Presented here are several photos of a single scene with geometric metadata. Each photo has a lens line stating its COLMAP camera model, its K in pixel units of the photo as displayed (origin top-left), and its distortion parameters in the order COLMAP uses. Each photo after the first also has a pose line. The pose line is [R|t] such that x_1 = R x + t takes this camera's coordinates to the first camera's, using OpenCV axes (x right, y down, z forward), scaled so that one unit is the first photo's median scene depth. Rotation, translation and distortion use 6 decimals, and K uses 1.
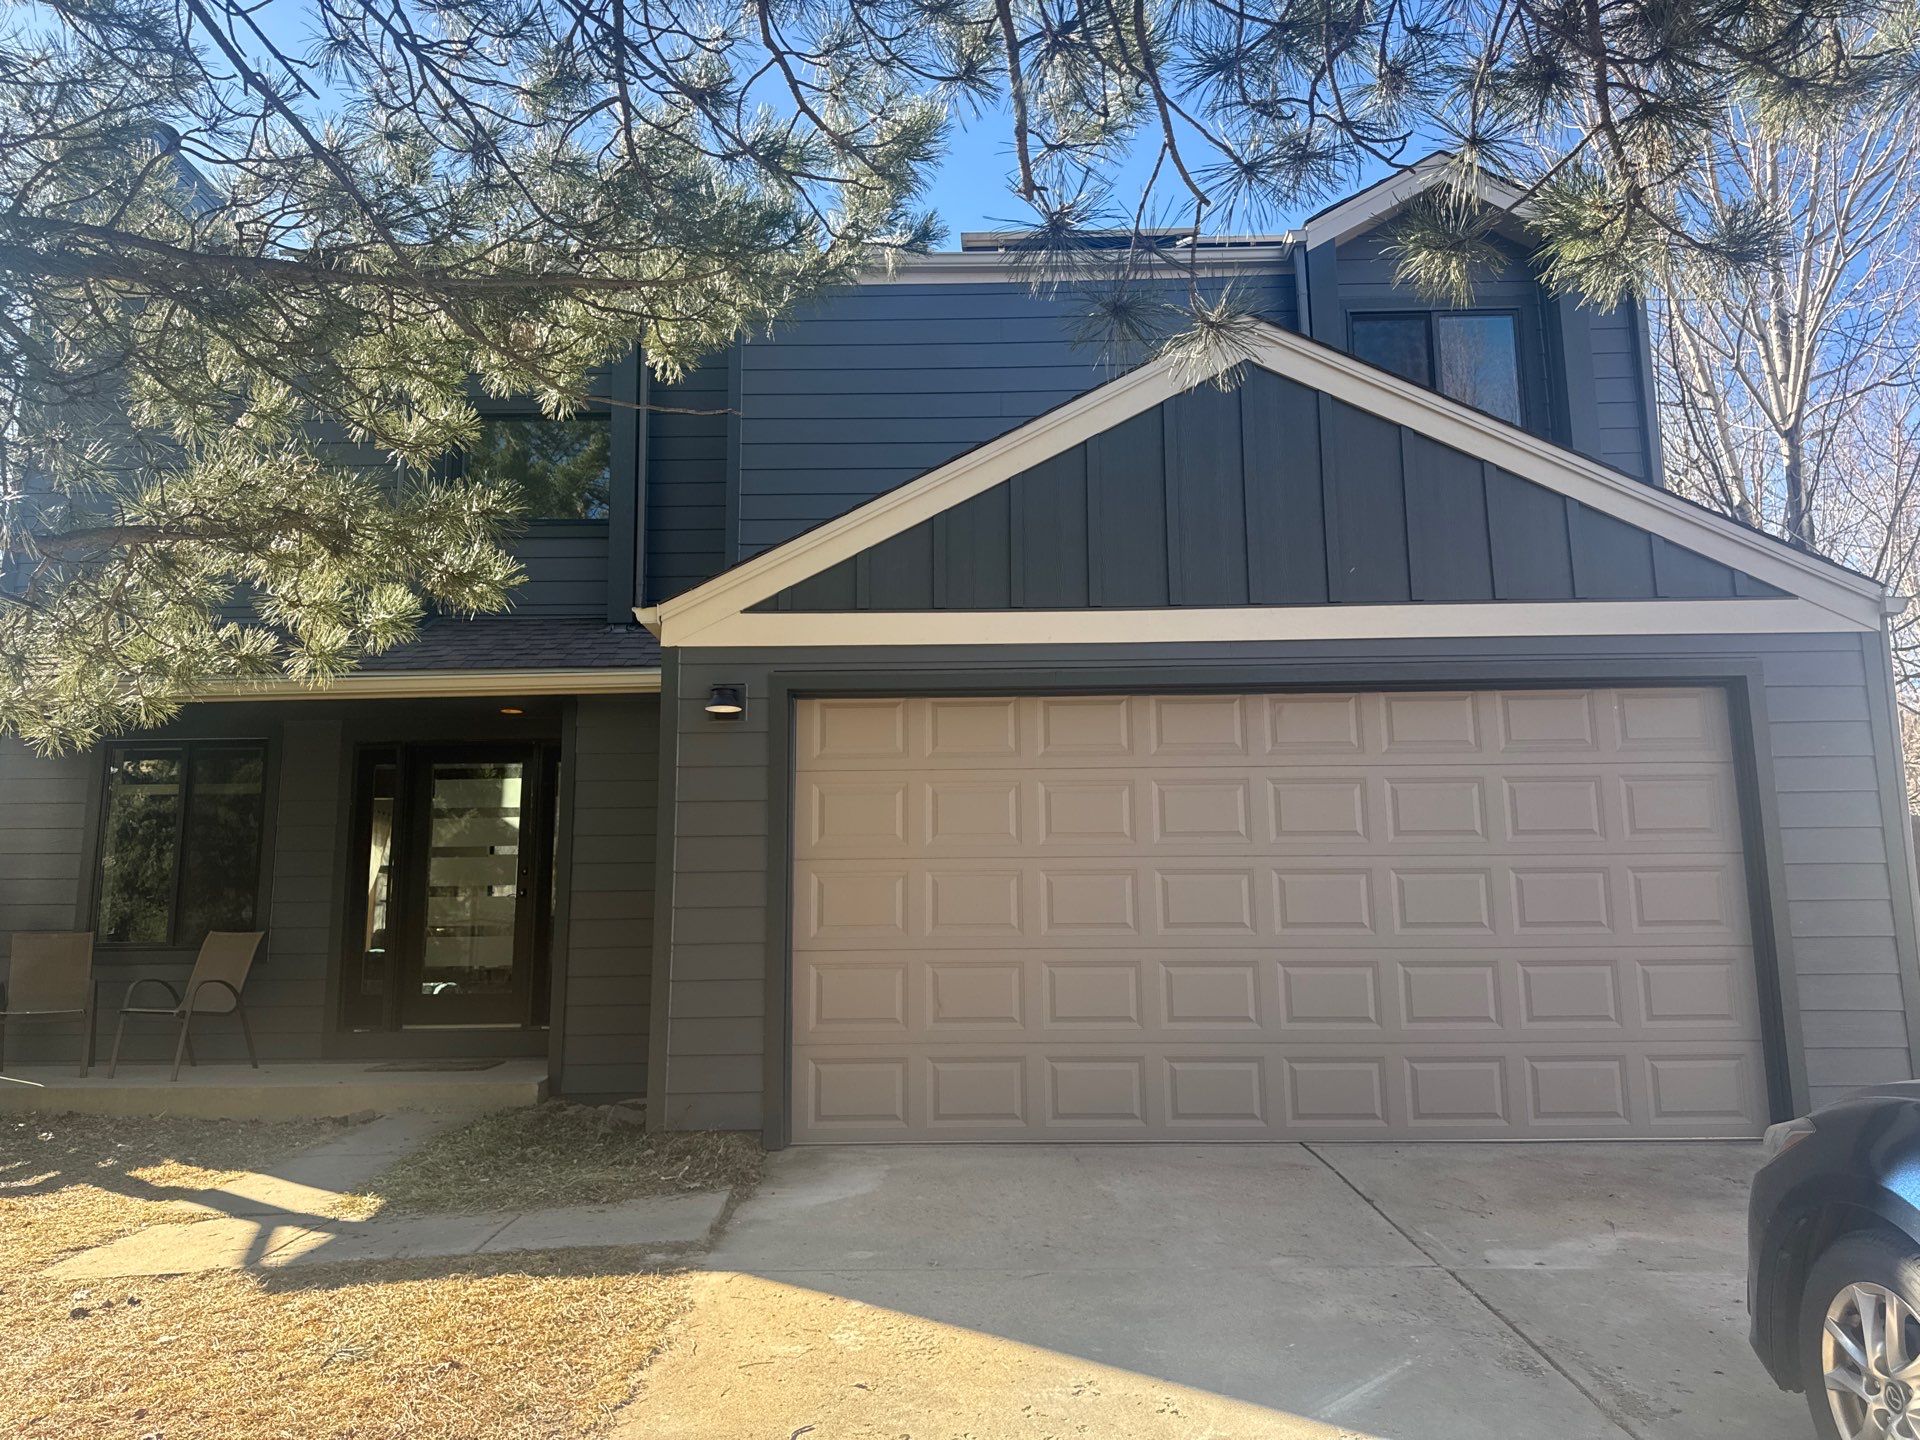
lens RADIAL K [[1364.6, 0, 953.0], [0, 1364.6, 717.8], [0, 0, 1]] dist [0.027500, -0.022454]
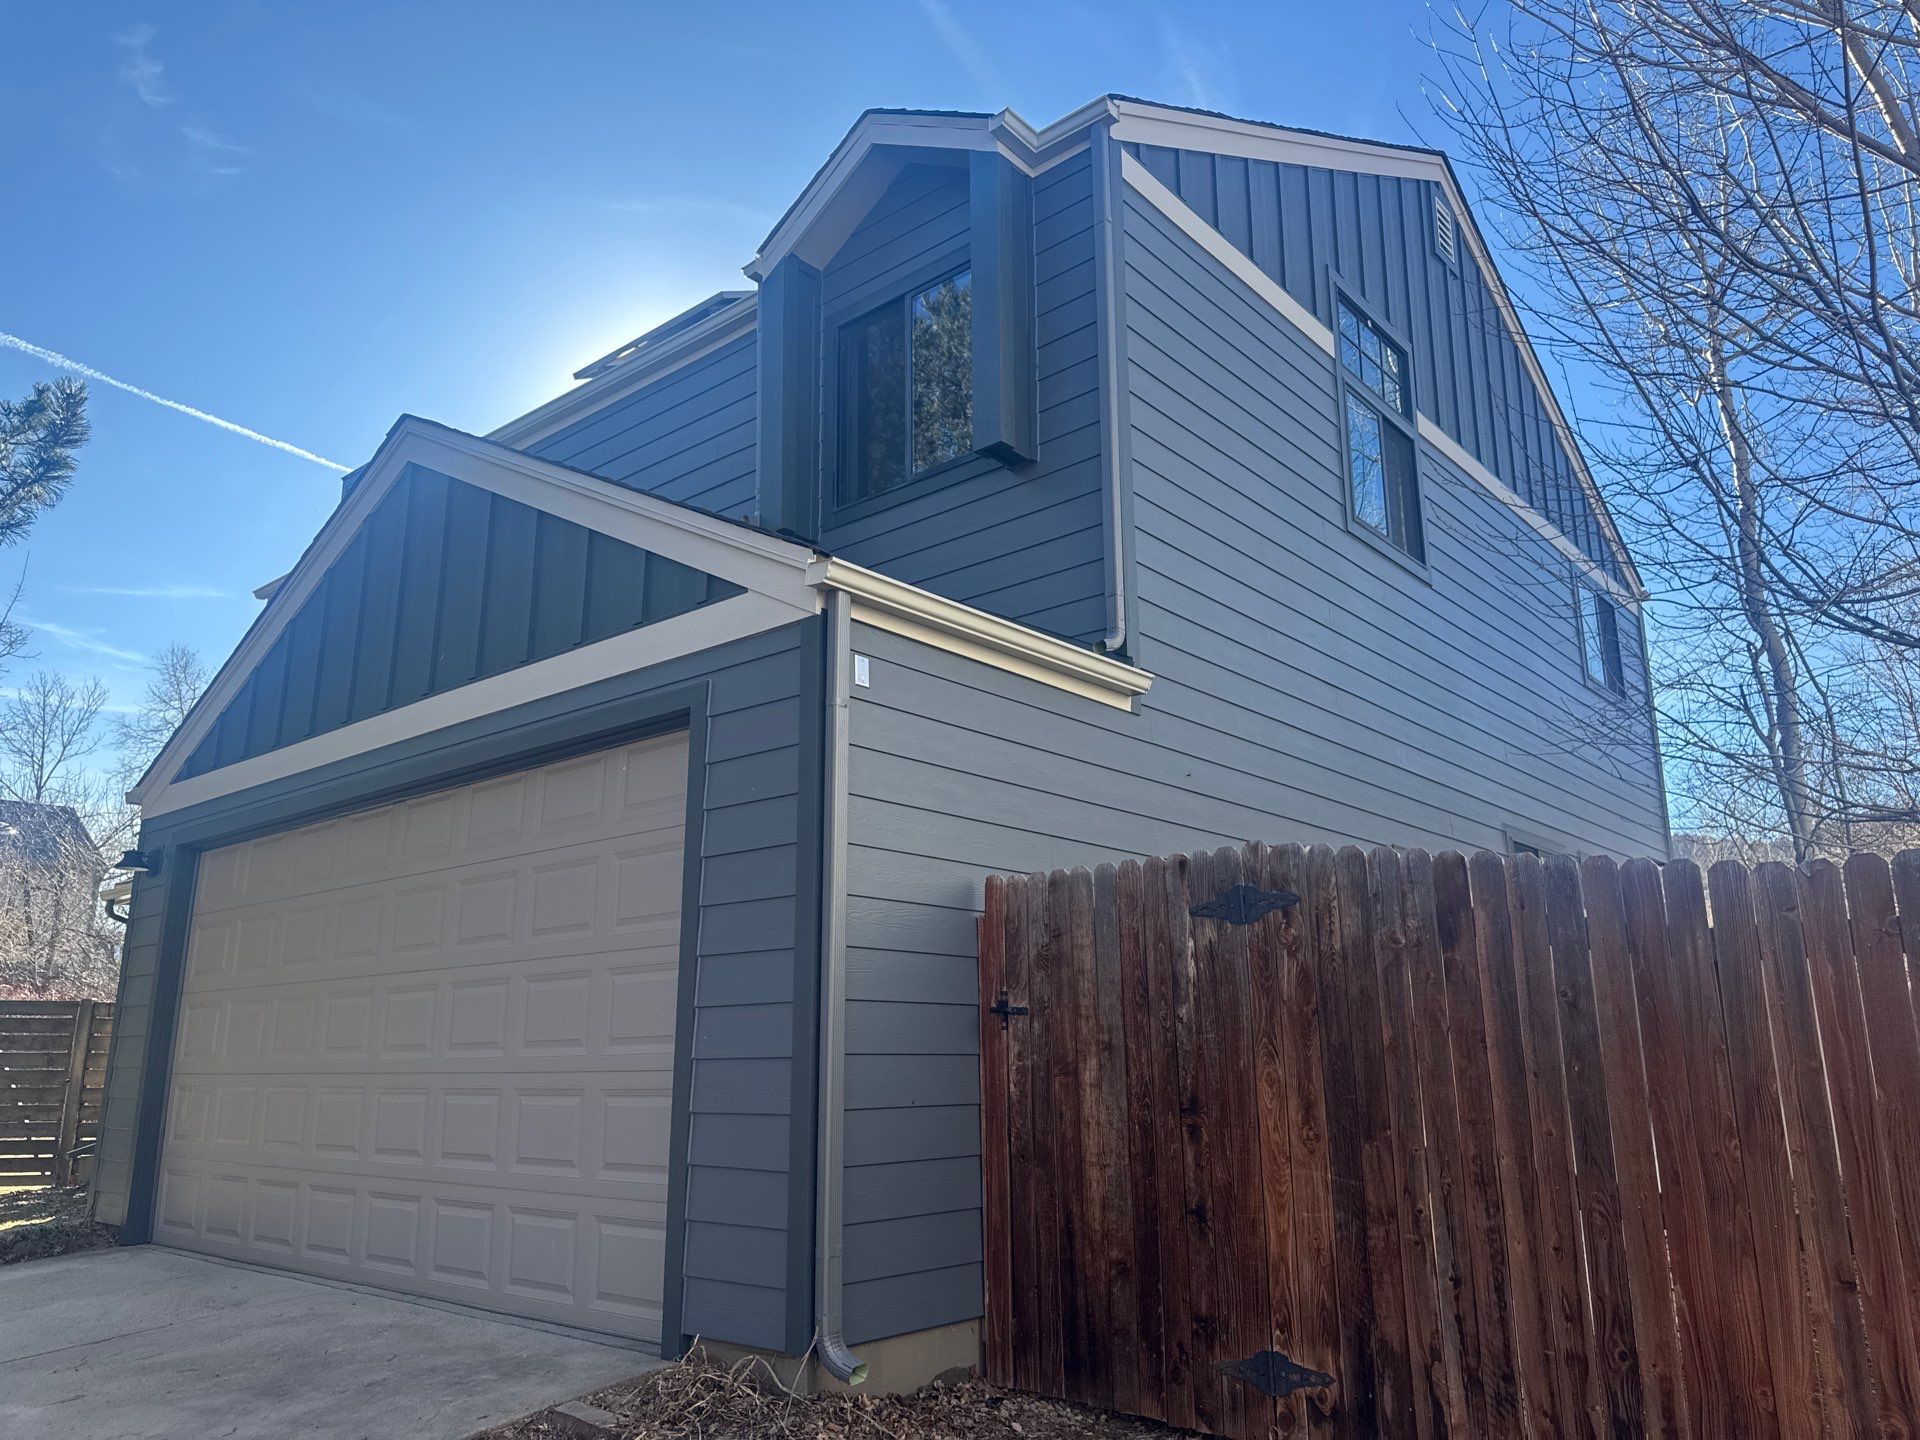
lens RADIAL K [[1364.6, 0, 953.0], [0, 1364.6, 717.8], [0, 0, 1]] dist [0.027500, -0.022454]
pose [[0.768410, -0.151734, -0.621710, 1.525800], [0.105159, 0.988218, -0.111210, 0.097405], [0.631259, 0.020076, 0.775312, 0.675913]]
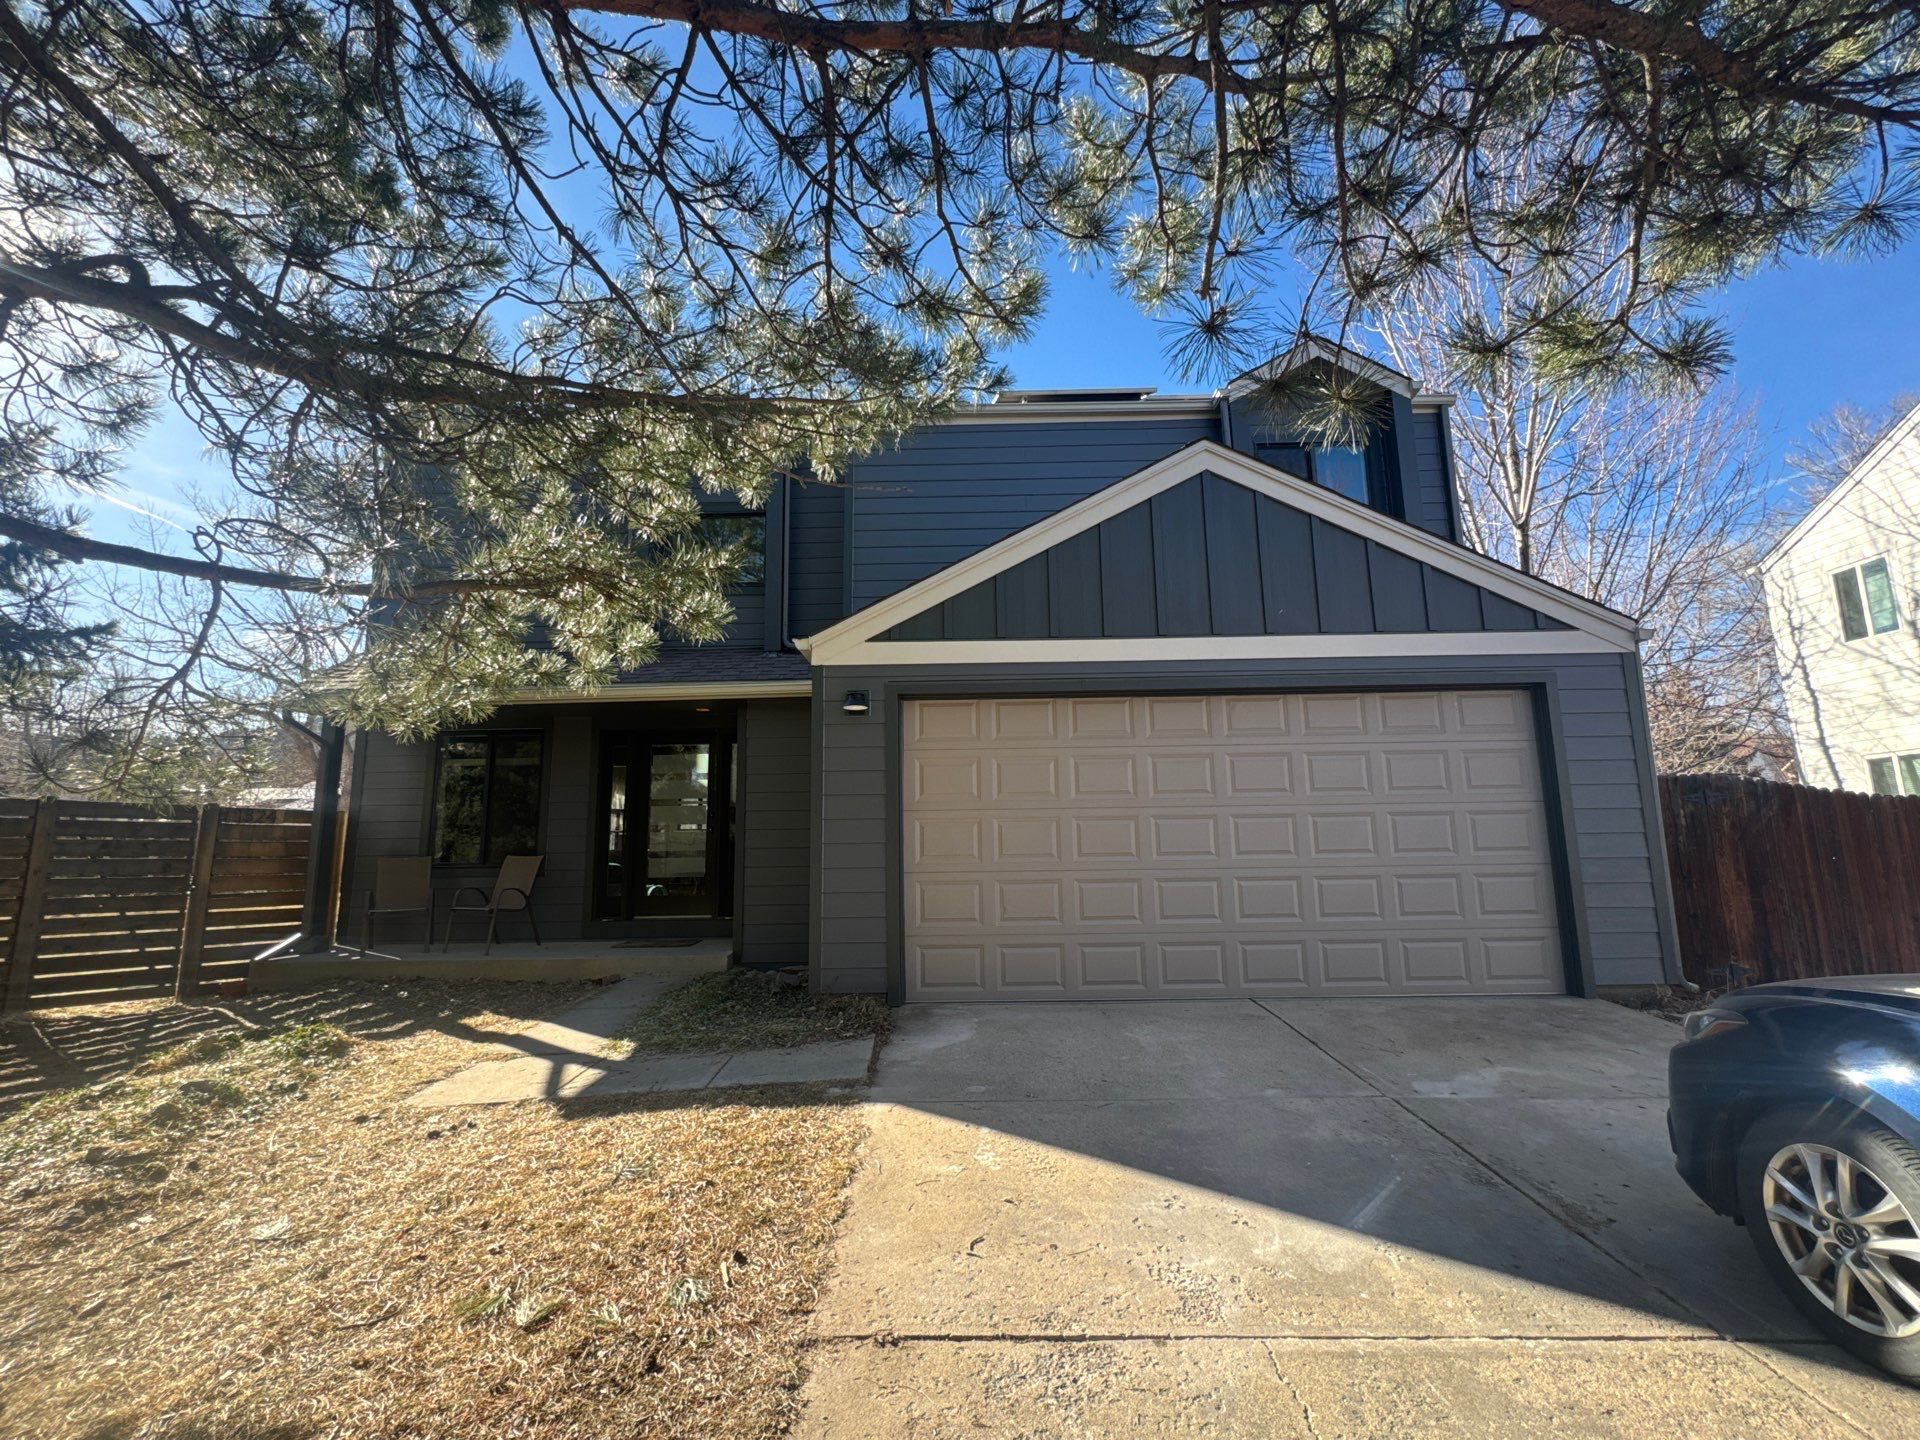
lens RADIAL K [[854.5, 0, 960.0], [0, 854.5, 720.0], [0, 0, 1]] dist [0.004790, 0.000132]
pose [[0.999987, -0.004557, 0.002073, -0.078192], [0.004537, 0.999943, 0.009695, -0.001900], [-0.002117, -0.009685, 0.999951, 0.100722]]
